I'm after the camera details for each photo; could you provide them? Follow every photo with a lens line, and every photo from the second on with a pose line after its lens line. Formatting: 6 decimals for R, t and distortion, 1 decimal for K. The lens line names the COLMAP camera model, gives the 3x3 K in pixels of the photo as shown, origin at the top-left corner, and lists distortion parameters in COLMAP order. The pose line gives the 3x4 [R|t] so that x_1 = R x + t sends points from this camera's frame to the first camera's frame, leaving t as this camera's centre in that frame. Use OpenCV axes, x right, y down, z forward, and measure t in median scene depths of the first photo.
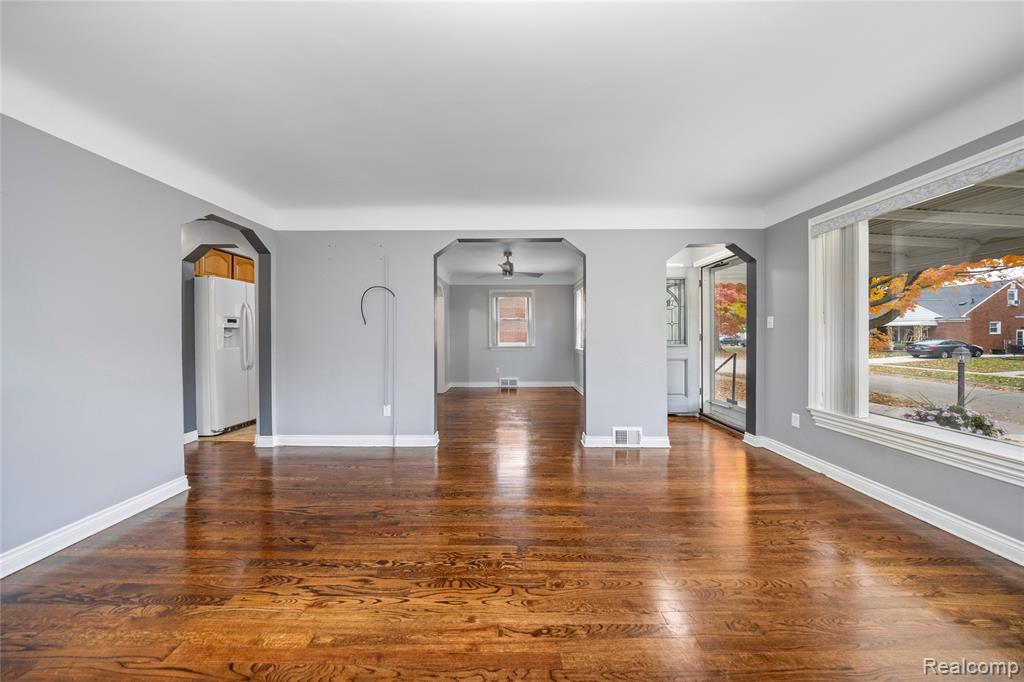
lens RADIAL K [[319.6, 0, 515.0], [0, 319.6, 336.0], [0, 0, 1]] dist [-0.008908, -0.000073]
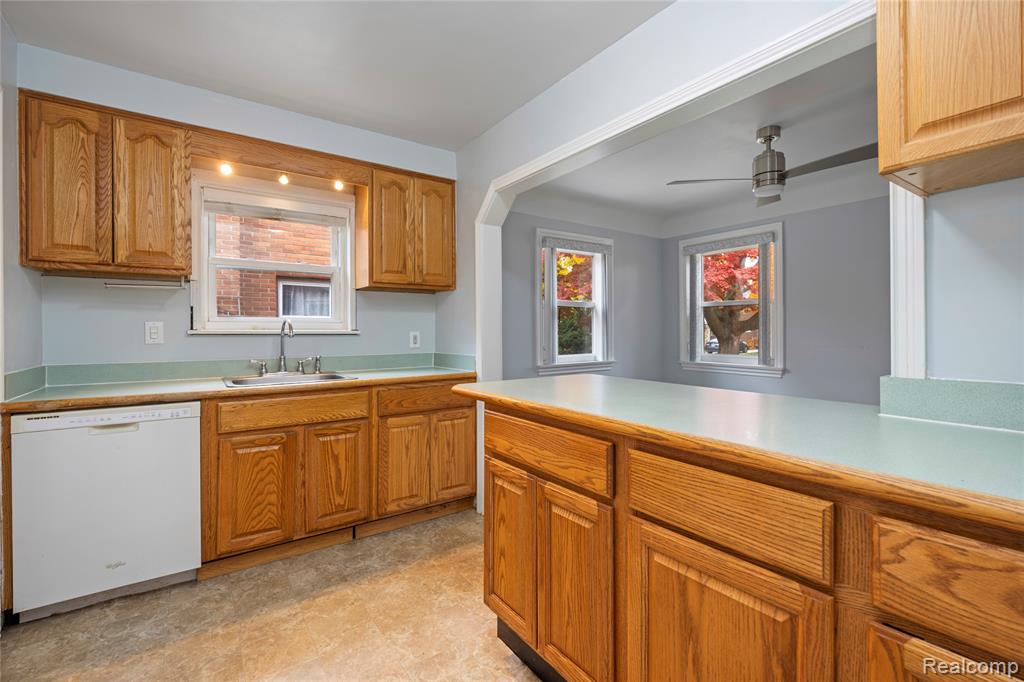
lens RADIAL K [[453.2, 0, 515.7], [0, 453.2, 329.9], [0, 0, 1]] dist [-0.001316, -0.000781]
pose [[0.817825, 0.000485, 0.575466, -0.906396], [0.005953, 0.999939, -0.009302, -0.015605], [-0.575436, 0.011033, 0.817773, 1.098895]]
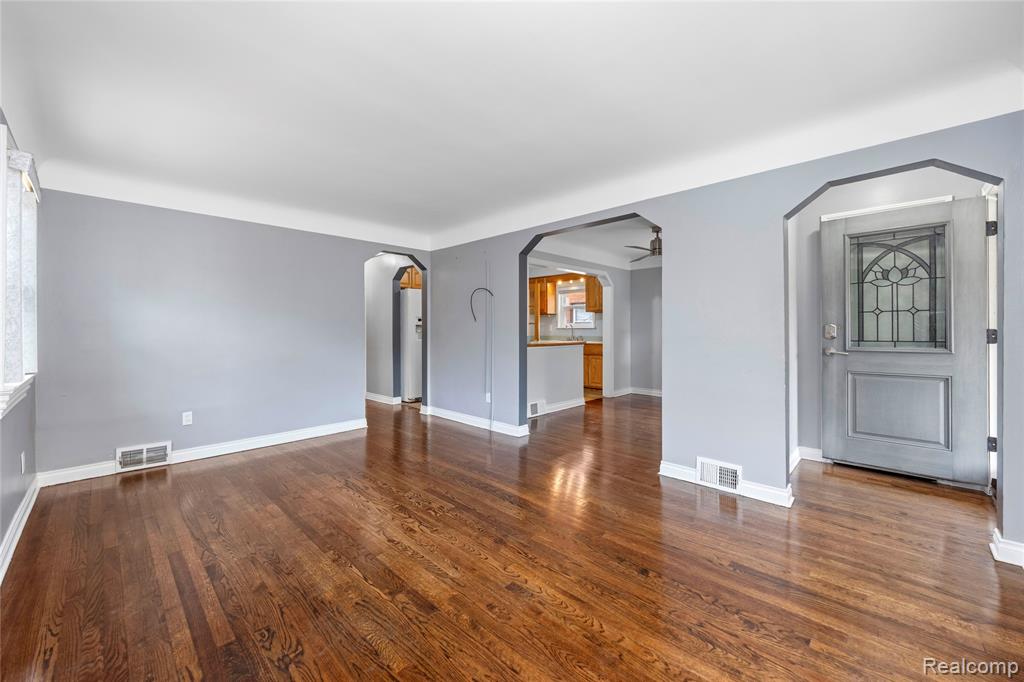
lens RADIAL K [[405.5, 0, 510.4], [0, 405.5, 335.2], [0, 0, 1]] dist [0.000174, -0.000541]
pose [[0.717950, 0.009604, -0.696028, 0.638132], [-0.004419, 0.999948, 0.009239, -0.000191], [0.696081, -0.003557, 0.717955, 0.027549]]
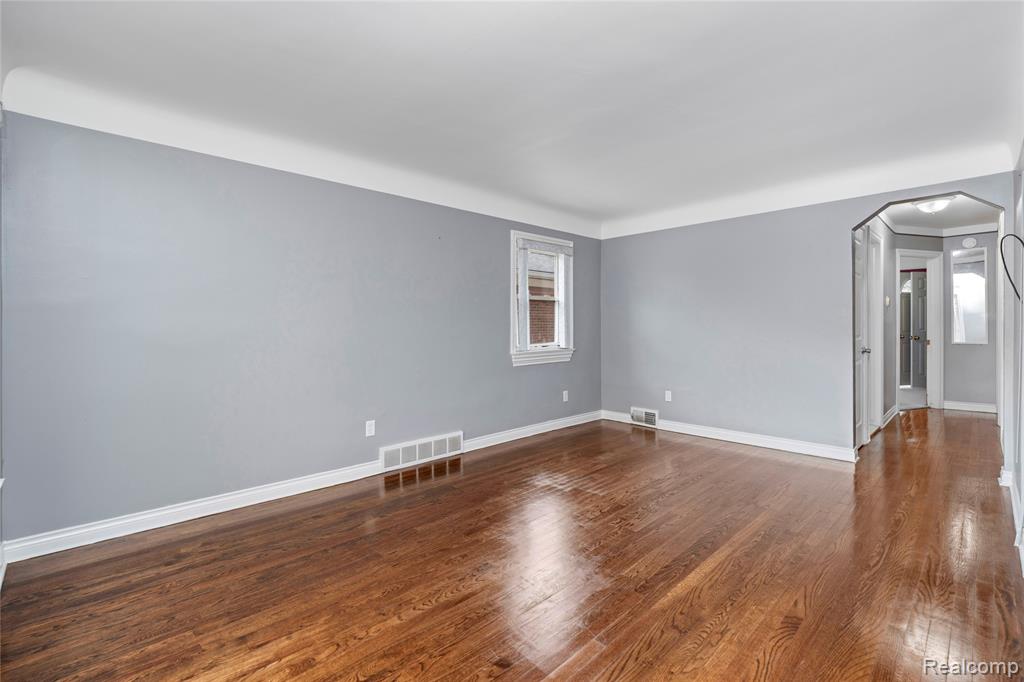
lens RADIAL K [[455.6, 0, 505.7], [0, 455.6, 334.0], [0, 0, 1]] dist [0.008159, -0.000568]
pose [[-0.726203, 0.016514, -0.687282, 0.692107], [-0.000554, 0.999697, 0.024606, -0.006770], [0.687480, 0.018250, -0.725974, 0.932886]]
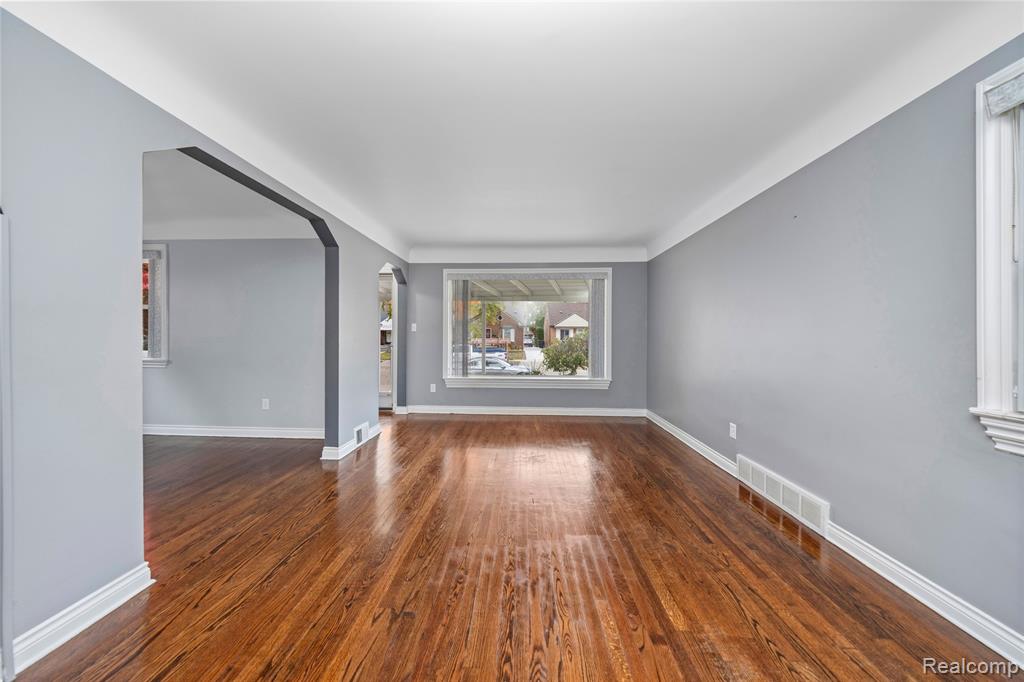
lens RADIAL K [[319.6, 0, 515.0], [0, 319.6, 336.0], [0, 0, 1]] dist [-0.008908, -0.000073]
pose [[0.032503, 0.002854, 0.999468, -0.655840], [0.003172, 0.999991, -0.002959, 0.003059], [-0.999467, 0.003267, 0.032494, 0.460442]]
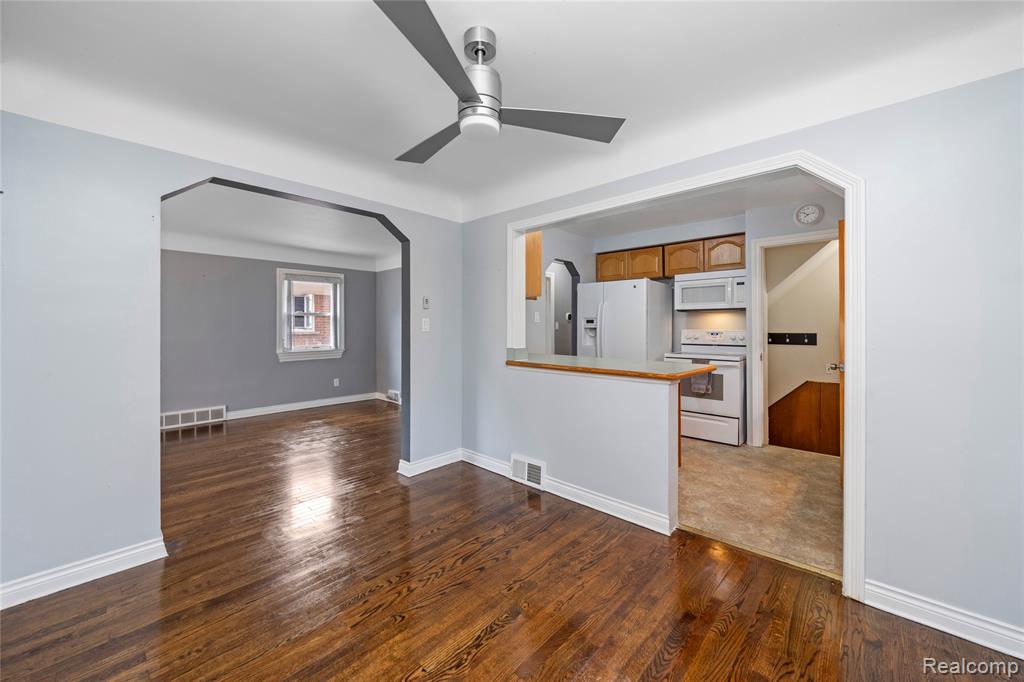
lens RADIAL K [[394.6, 0, 513.0], [0, 394.6, 323.3], [0, 0, 1]] dist [-0.001950, -0.000378]
pose [[-0.681749, -0.002540, -0.731582, 0.291914], [-0.002099, 0.999997, -0.001516, -0.041434], [0.731583, 0.000501, -0.681752, 1.880683]]
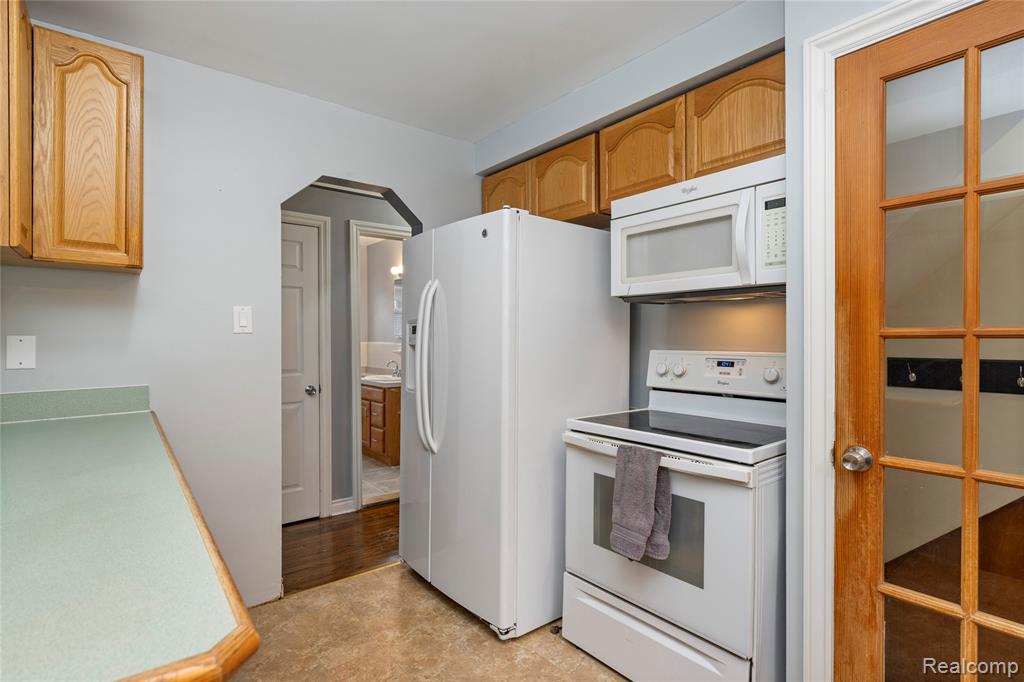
lens RADIAL K [[511.0, 0, 512.0], [0, 511.0, 341.0], [0, 0, 1]] dist [-0.001313, -0.000417]
pose [[-0.788380, 0.006119, -0.615158, -0.615670], [-0.000670, 0.999941, 0.010805, -0.042598], [0.615188, 0.008930, -0.788330, 1.789844]]
